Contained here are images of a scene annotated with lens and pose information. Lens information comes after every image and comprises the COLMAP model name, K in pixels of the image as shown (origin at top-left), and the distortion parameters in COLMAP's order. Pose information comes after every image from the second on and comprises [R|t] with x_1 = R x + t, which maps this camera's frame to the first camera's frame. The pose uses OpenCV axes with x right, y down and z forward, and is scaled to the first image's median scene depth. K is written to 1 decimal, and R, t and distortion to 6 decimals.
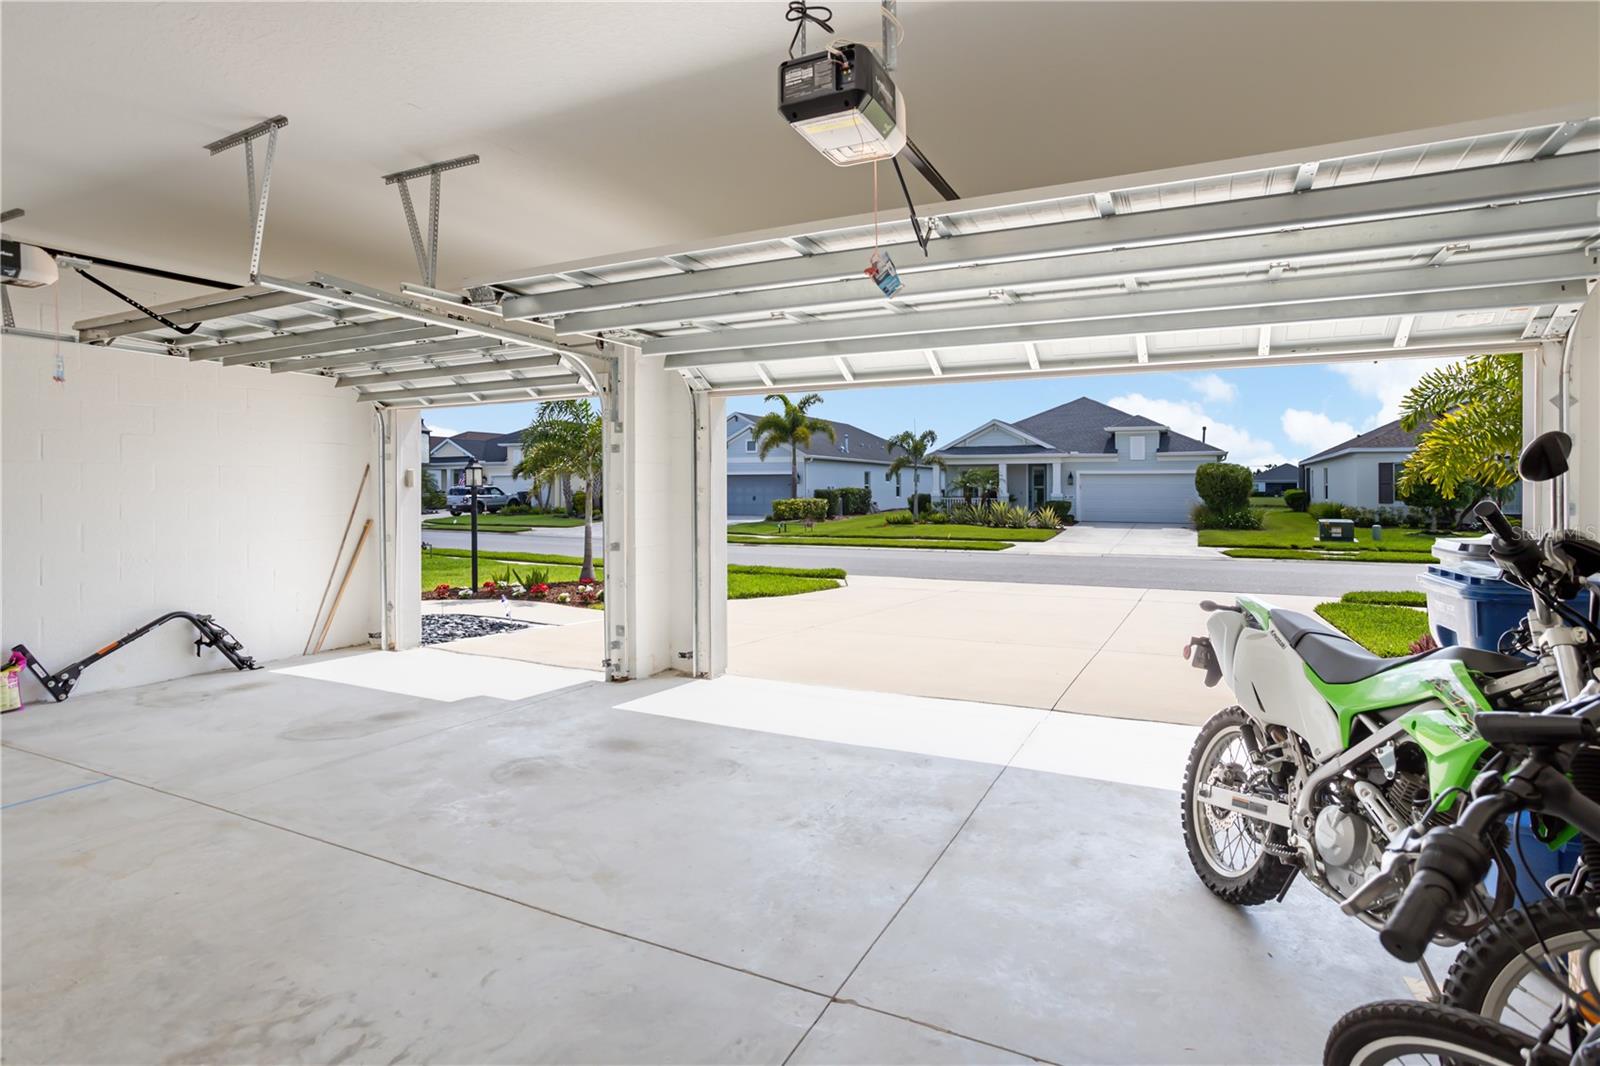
lens RADIAL K [[803.8, 0, 816.6], [0, 803.8, 486.9], [0, 0, 1]] dist [-0.005296, 0.001154]
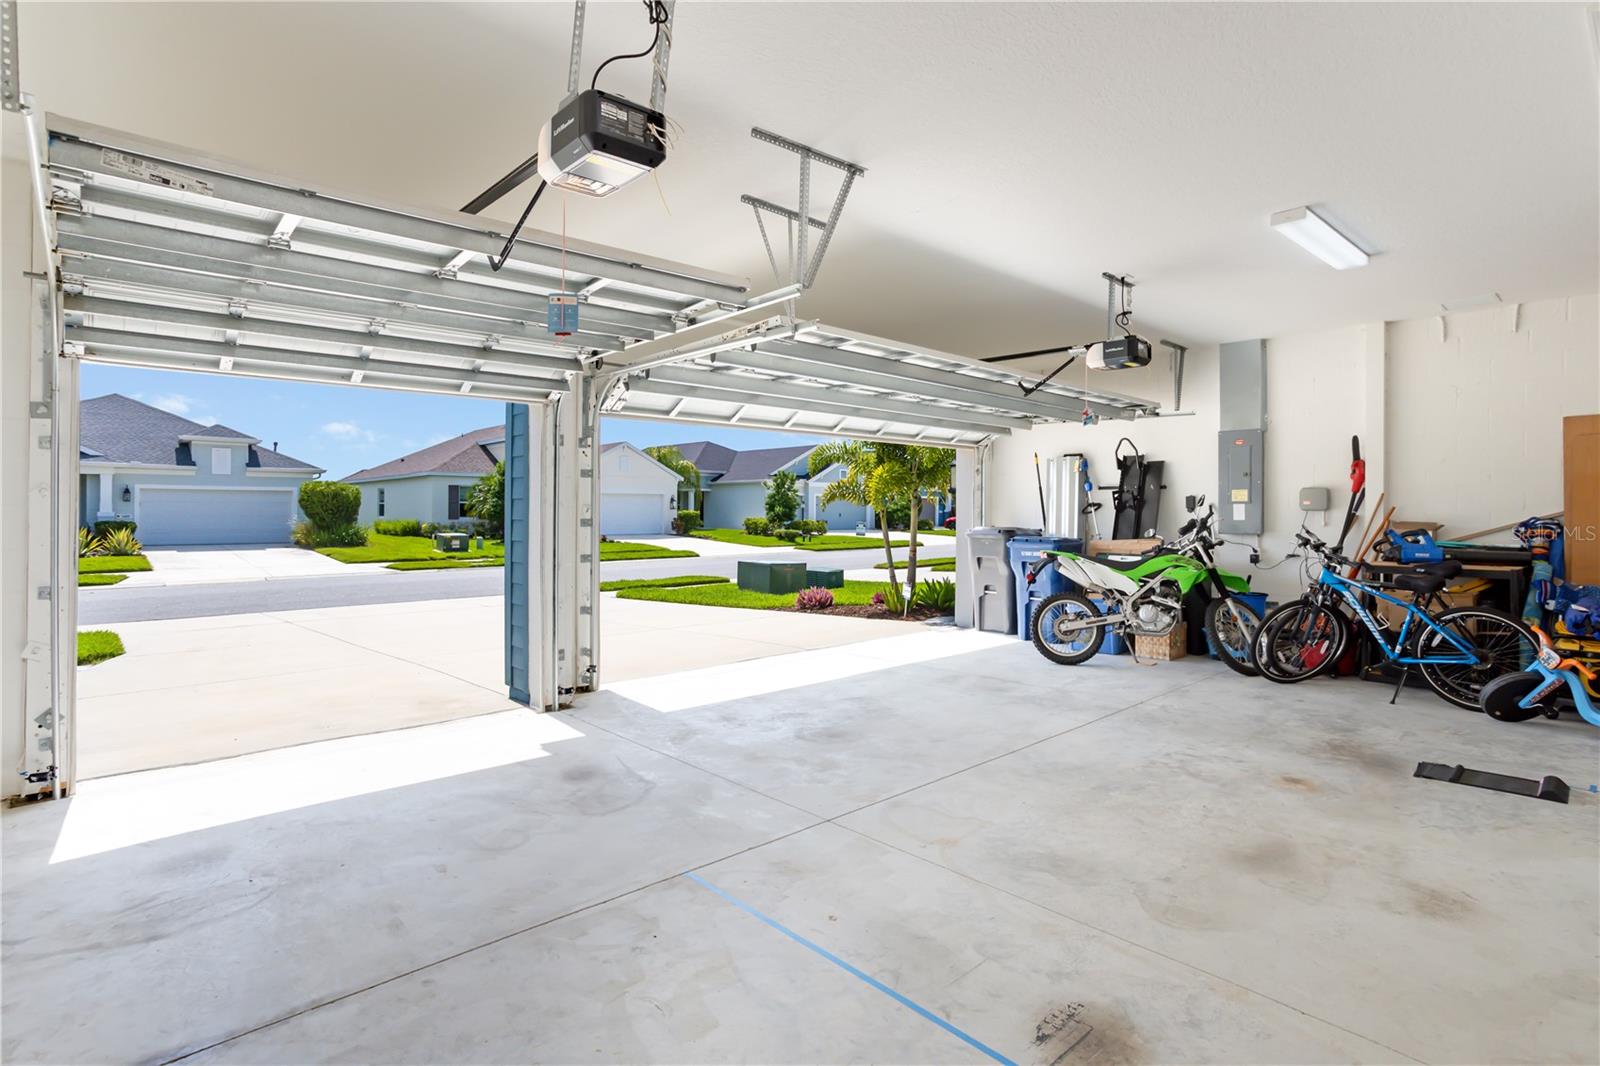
lens RADIAL K [[803.8, 0, 800.5], [0, 803.8, 524.6], [0, 0, 1]] dist [-0.005296, 0.001154]
pose [[0.354300, -0.017879, 0.934961, -1.004505], [-0.005142, 0.999765, 0.021067, 0.001441], [-0.935118, -0.012272, 0.354124, 0.397160]]
